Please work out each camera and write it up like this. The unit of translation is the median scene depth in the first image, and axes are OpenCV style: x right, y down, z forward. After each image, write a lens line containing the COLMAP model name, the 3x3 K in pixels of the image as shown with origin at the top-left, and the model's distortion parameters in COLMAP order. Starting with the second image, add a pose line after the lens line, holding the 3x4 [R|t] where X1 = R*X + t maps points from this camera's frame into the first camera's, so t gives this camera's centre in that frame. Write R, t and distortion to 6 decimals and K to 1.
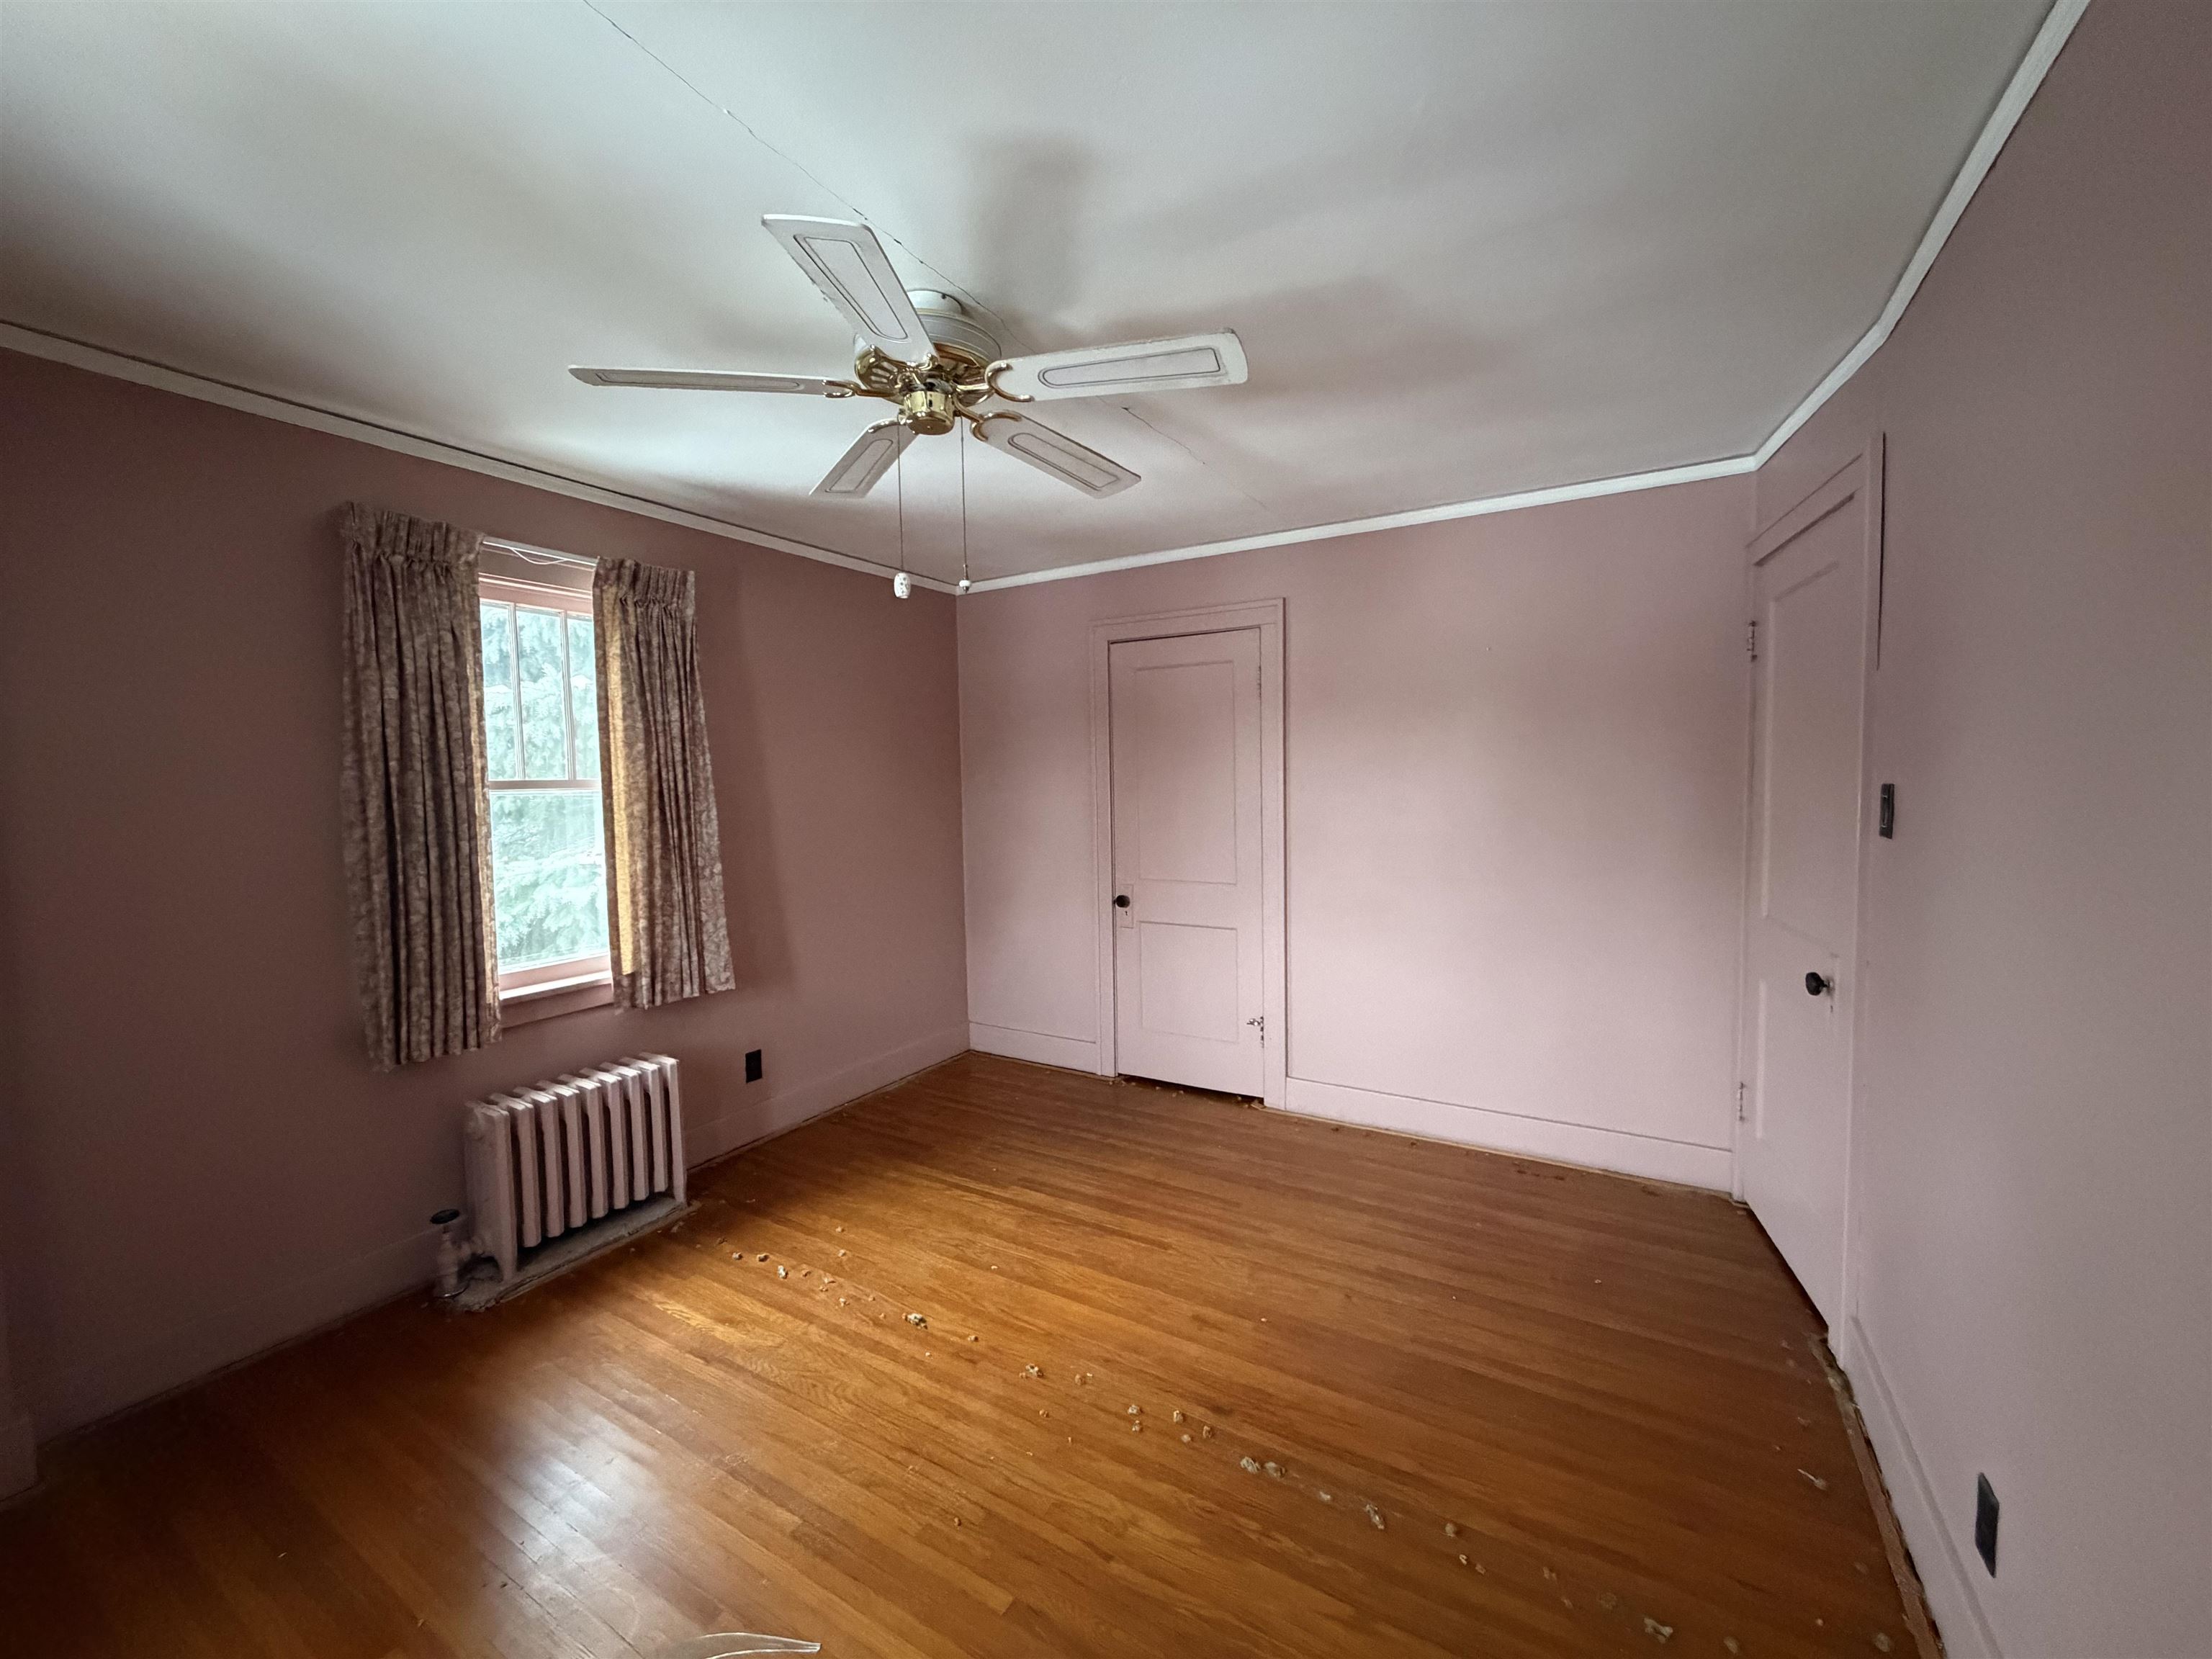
lens RADIAL K [[876.2, 0, 1099.7], [0, 876.2, 824.8], [0, 0, 1]] dist [-0.003402, 0.000001]
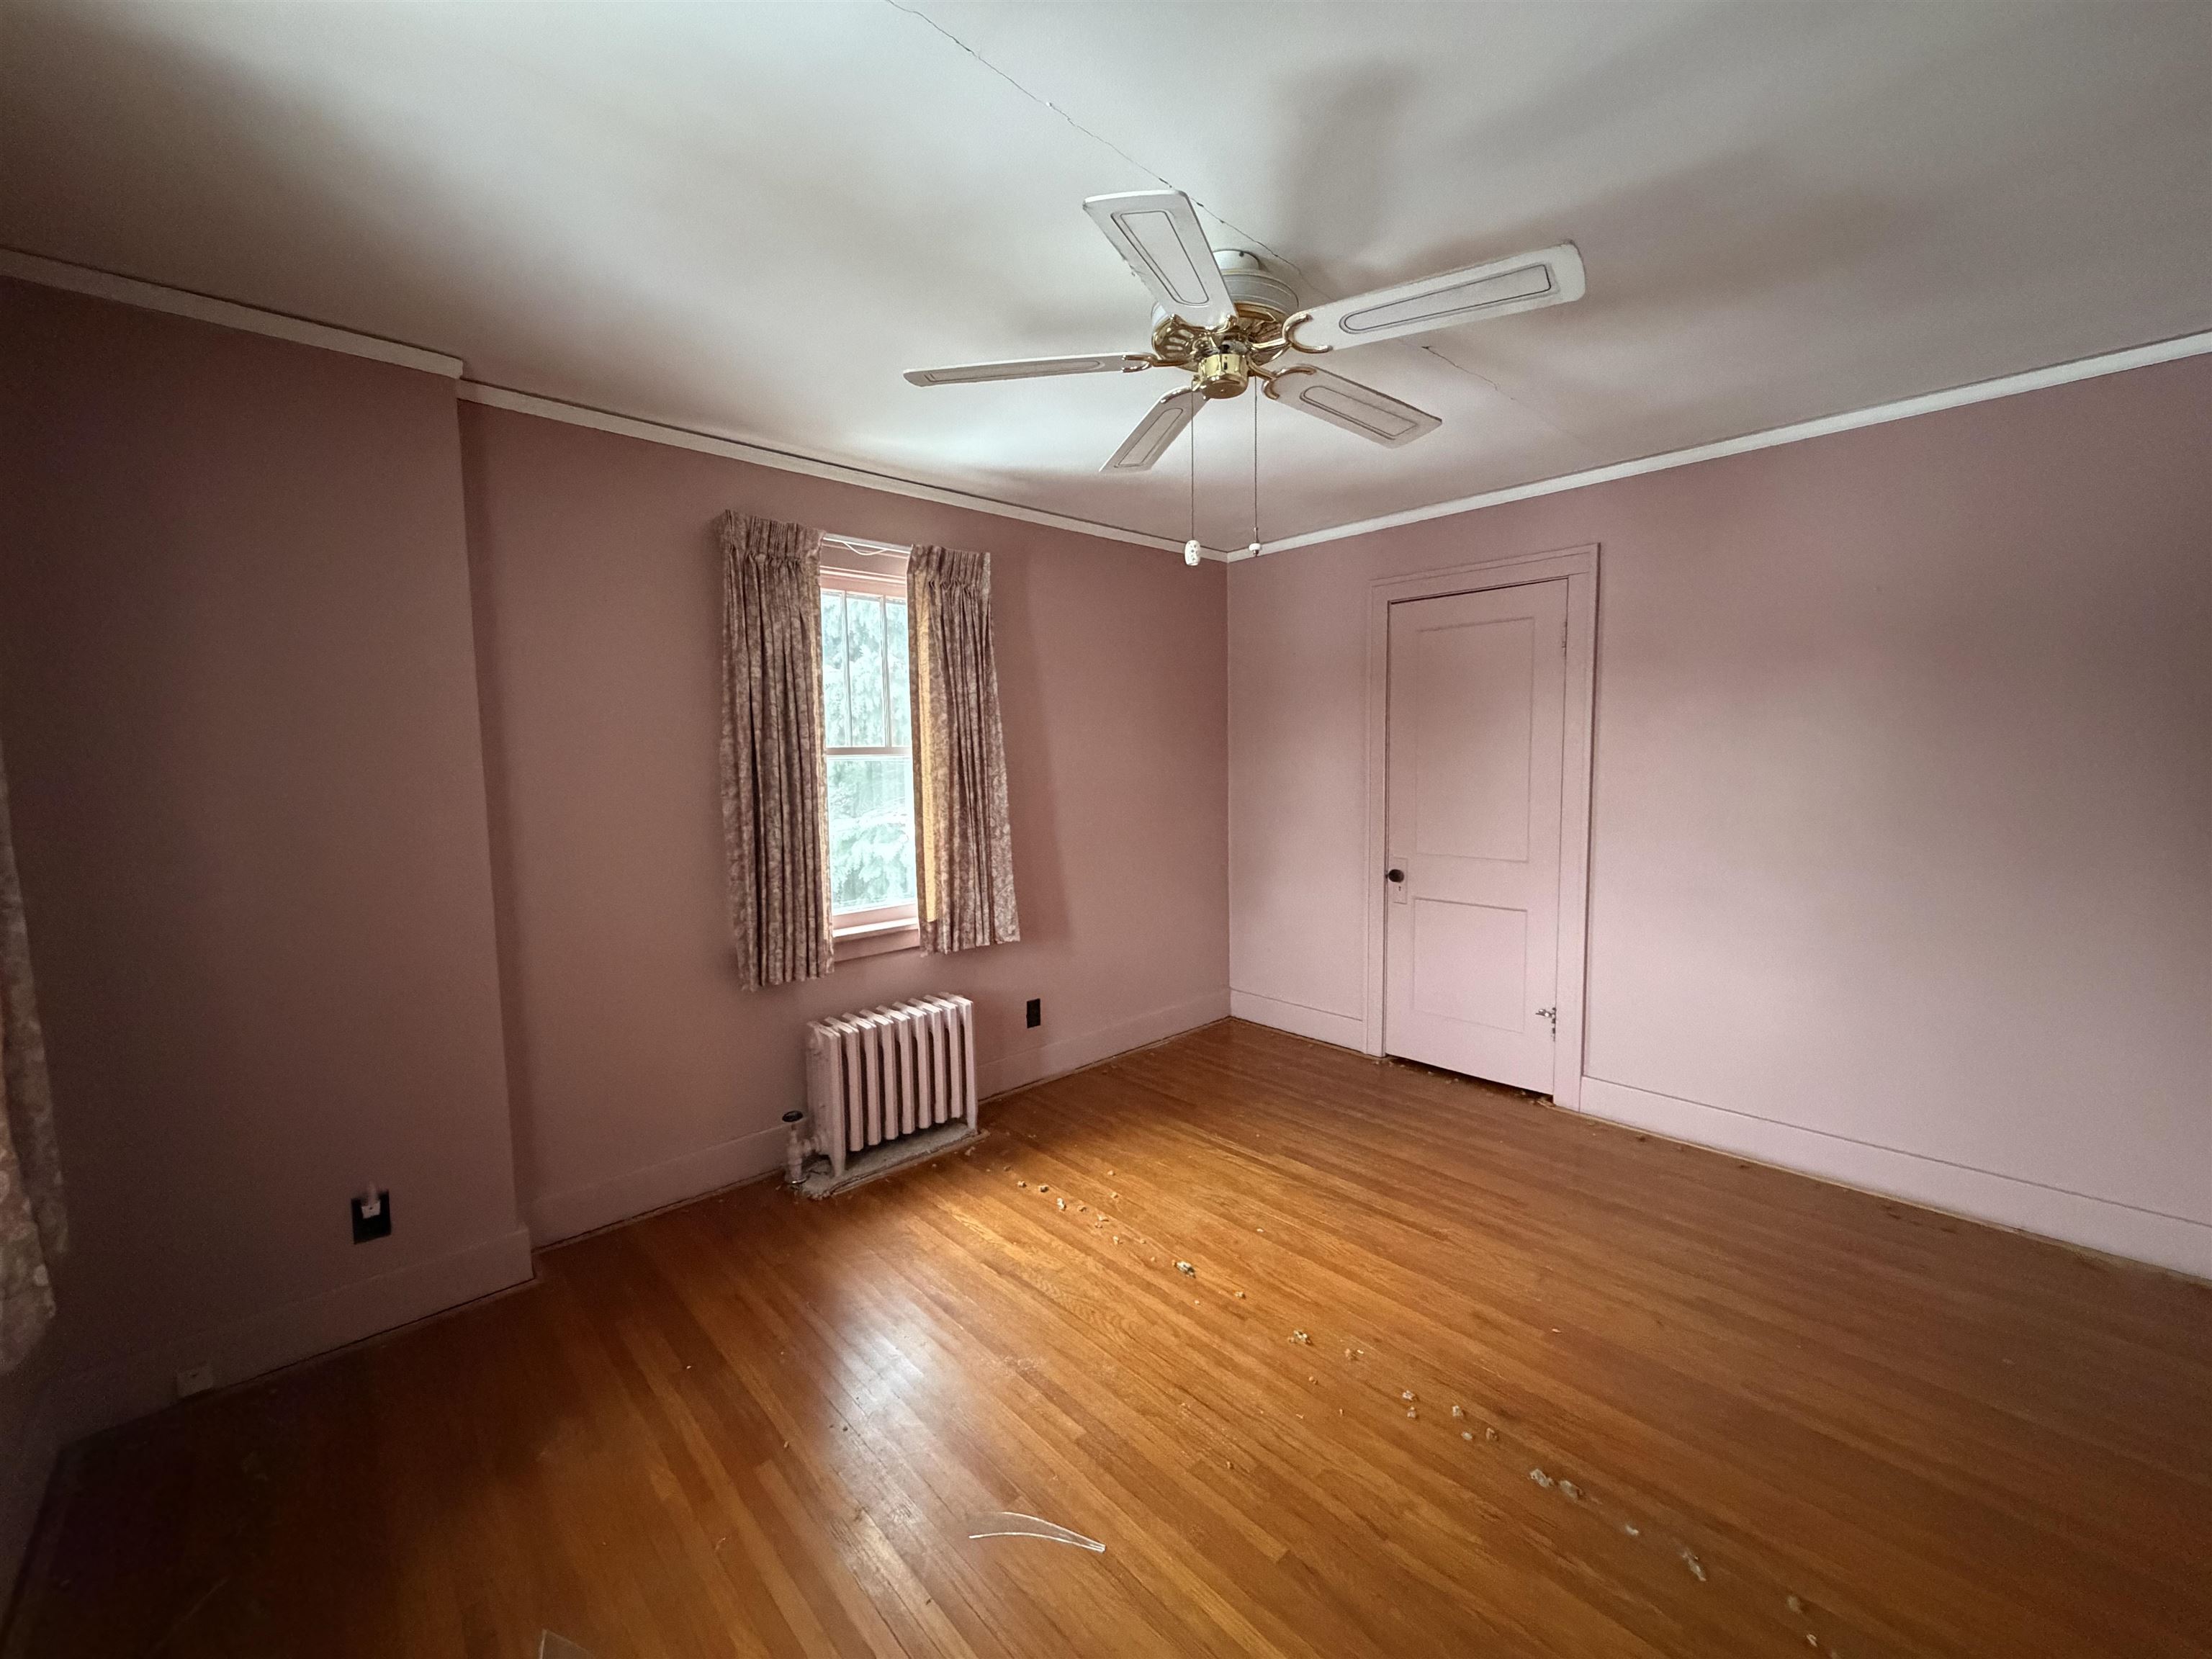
lens RADIAL K [[876.2, 0, 1099.7], [0, 876.2, 824.8], [0, 0, 1]] dist [-0.003402, 0.000001]
pose [[0.958991, 0.025282, -0.282308, -0.026039], [-0.015691, 0.999222, 0.036184, 0.004401], [0.283003, -0.030270, 0.958641, -0.007499]]
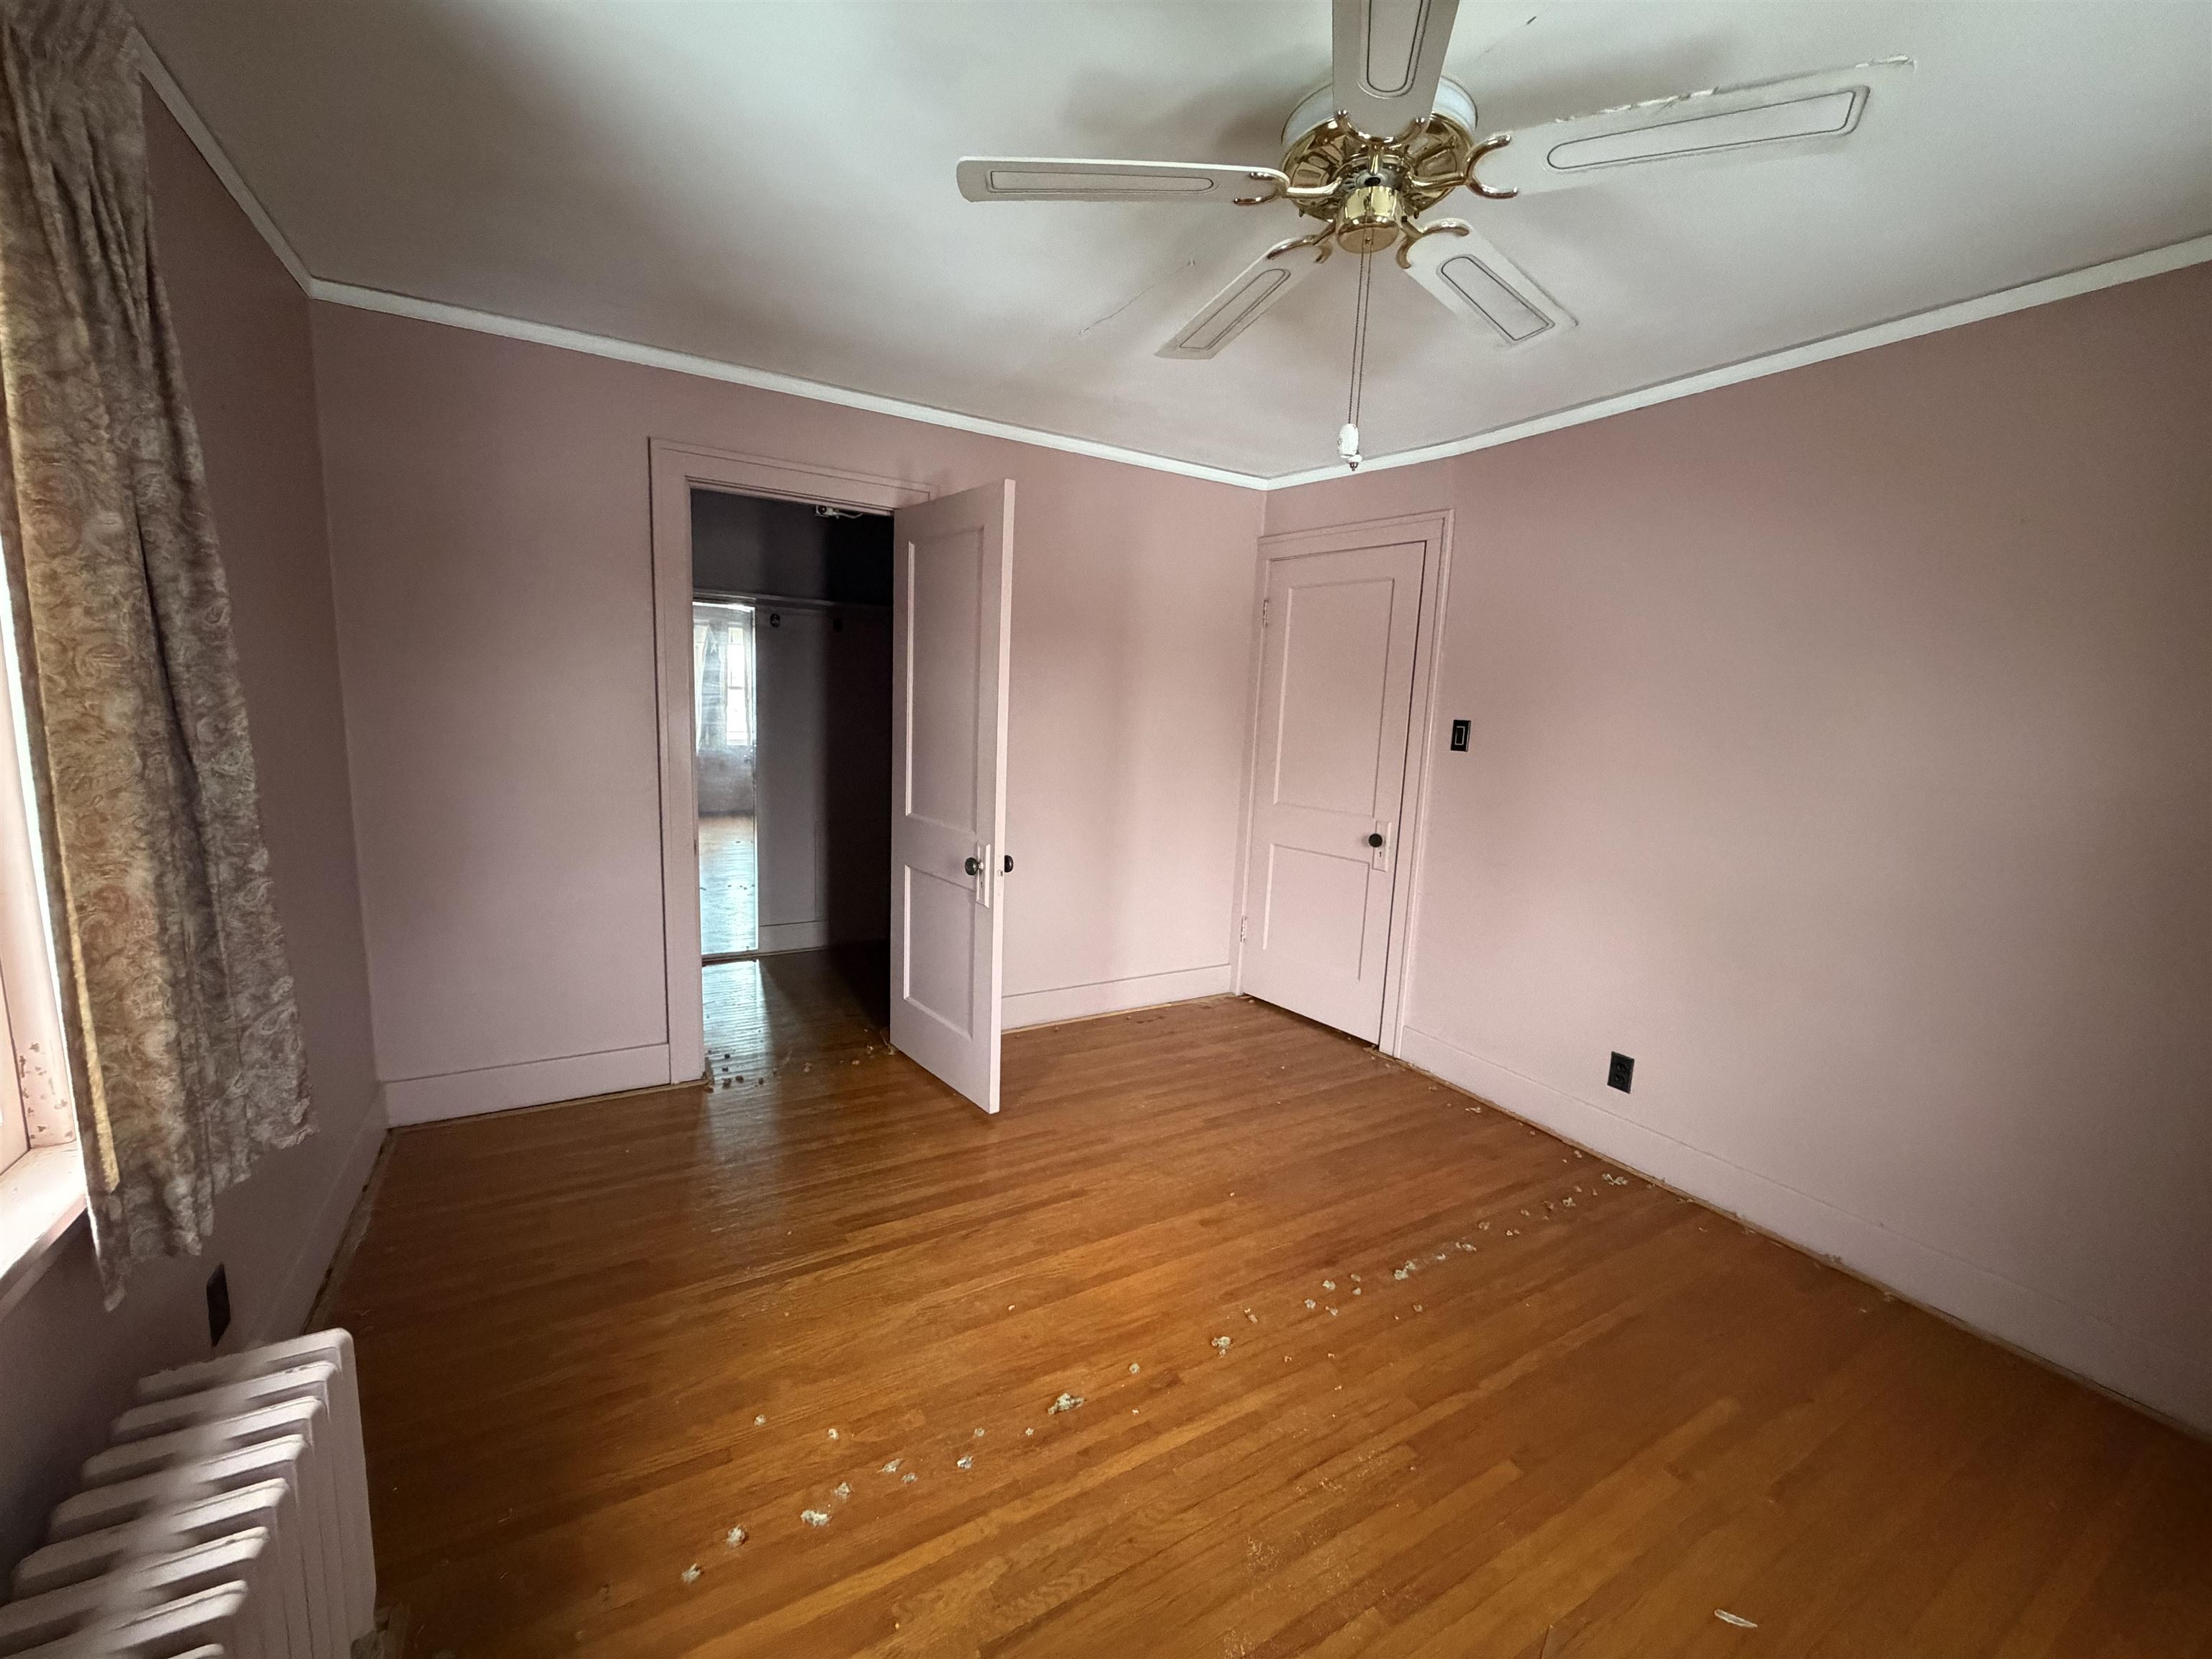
lens RADIAL K [[876.2, 0, 1099.7], [0, 876.2, 824.8], [0, 0, 1]] dist [-0.003402, 0.000001]
pose [[0.485224, -0.088937, 0.869855, -0.778570], [-0.006135, 0.994443, 0.105098, -0.014833], [-0.874368, -0.056333, 0.481982, 0.607504]]
